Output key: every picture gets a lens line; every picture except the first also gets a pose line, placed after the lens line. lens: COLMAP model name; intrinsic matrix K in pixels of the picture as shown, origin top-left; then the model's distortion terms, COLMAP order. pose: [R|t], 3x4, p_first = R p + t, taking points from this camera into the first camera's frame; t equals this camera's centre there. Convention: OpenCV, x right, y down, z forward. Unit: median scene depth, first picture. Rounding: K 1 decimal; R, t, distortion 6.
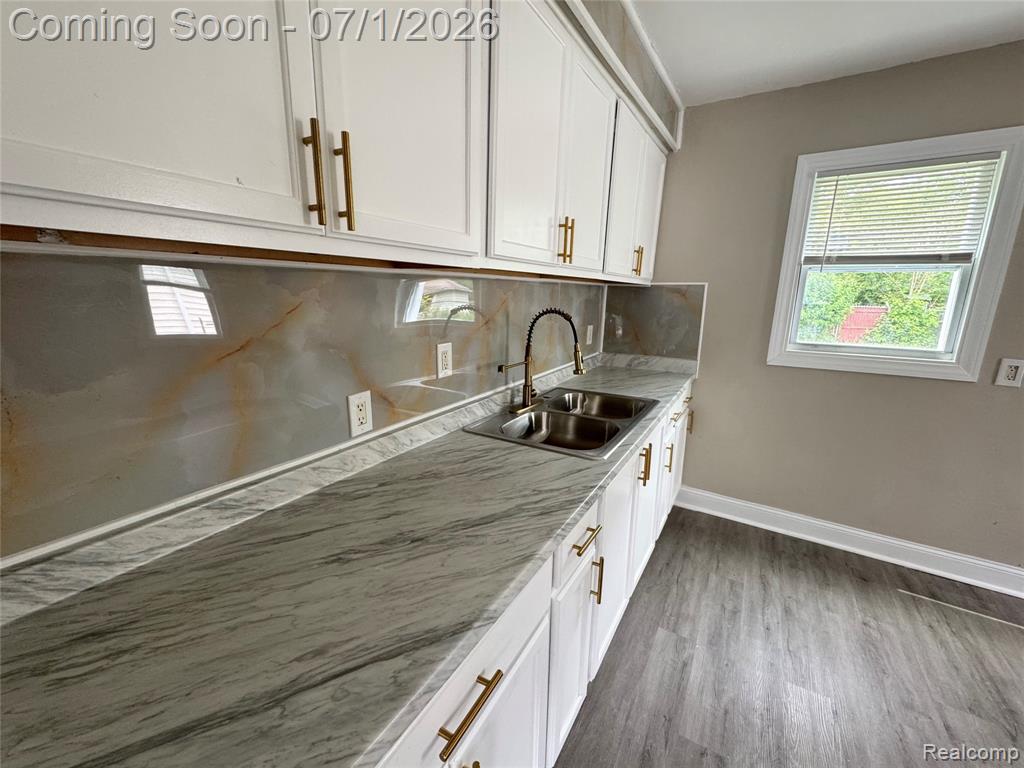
lens RADIAL K [[409.2, 0, 512.0], [0, 409.2, 384.0], [0, 0, 1]] dist [-0.003694, 0.000674]
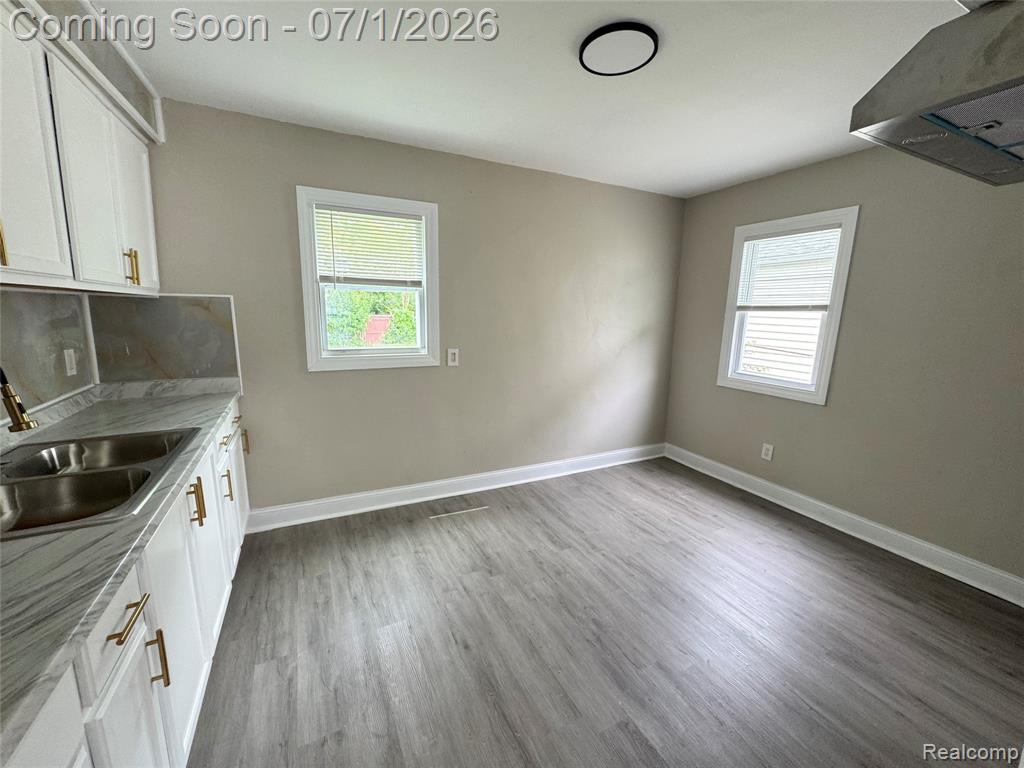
lens RADIAL K [[409.2, 0, 512.0], [0, 409.2, 384.0], [0, 0, 1]] dist [-0.003694, 0.000674]
pose [[0.527908, -0.153033, 0.835400, -0.008737], [0.173399, 0.982334, 0.070375, 0.002853], [-0.831412, 0.107706, 0.545118, -0.055558]]
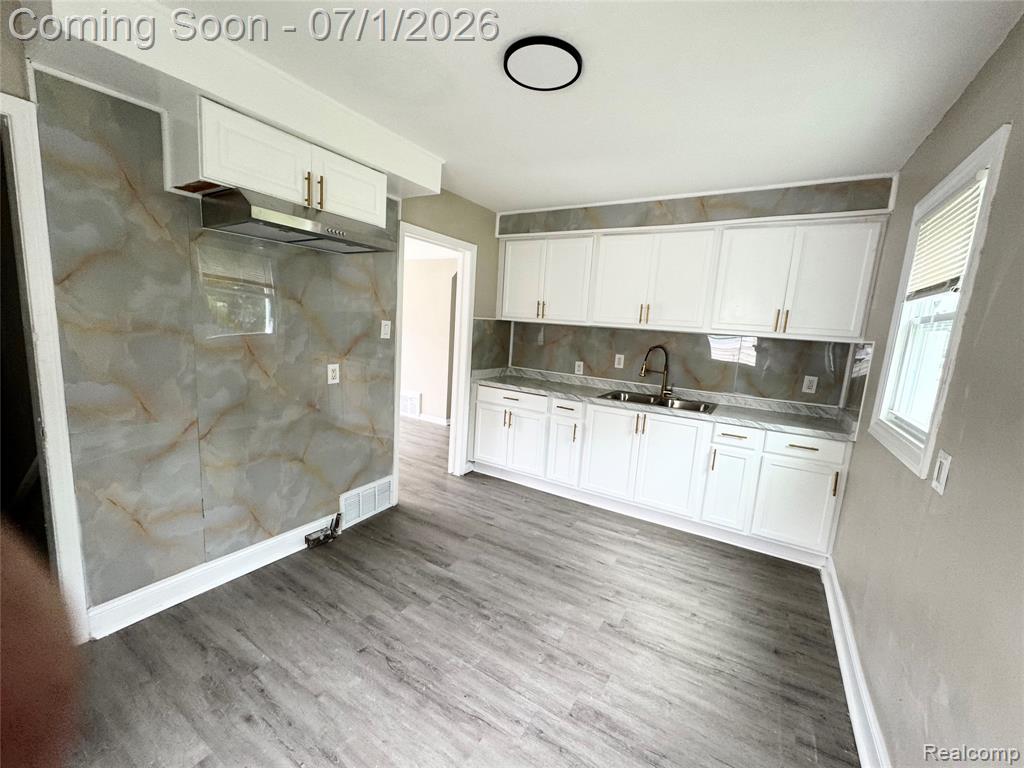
lens RADIAL K [[409.2, 0, 512.0], [0, 409.2, 384.0], [0, 0, 1]] dist [-0.003694, 0.000674]
pose [[-0.002406, 0.135701, -0.990747, 1.872991], [-0.279550, 0.951158, 0.130957, -0.055836], [0.960128, 0.277278, 0.035647, 0.249467]]
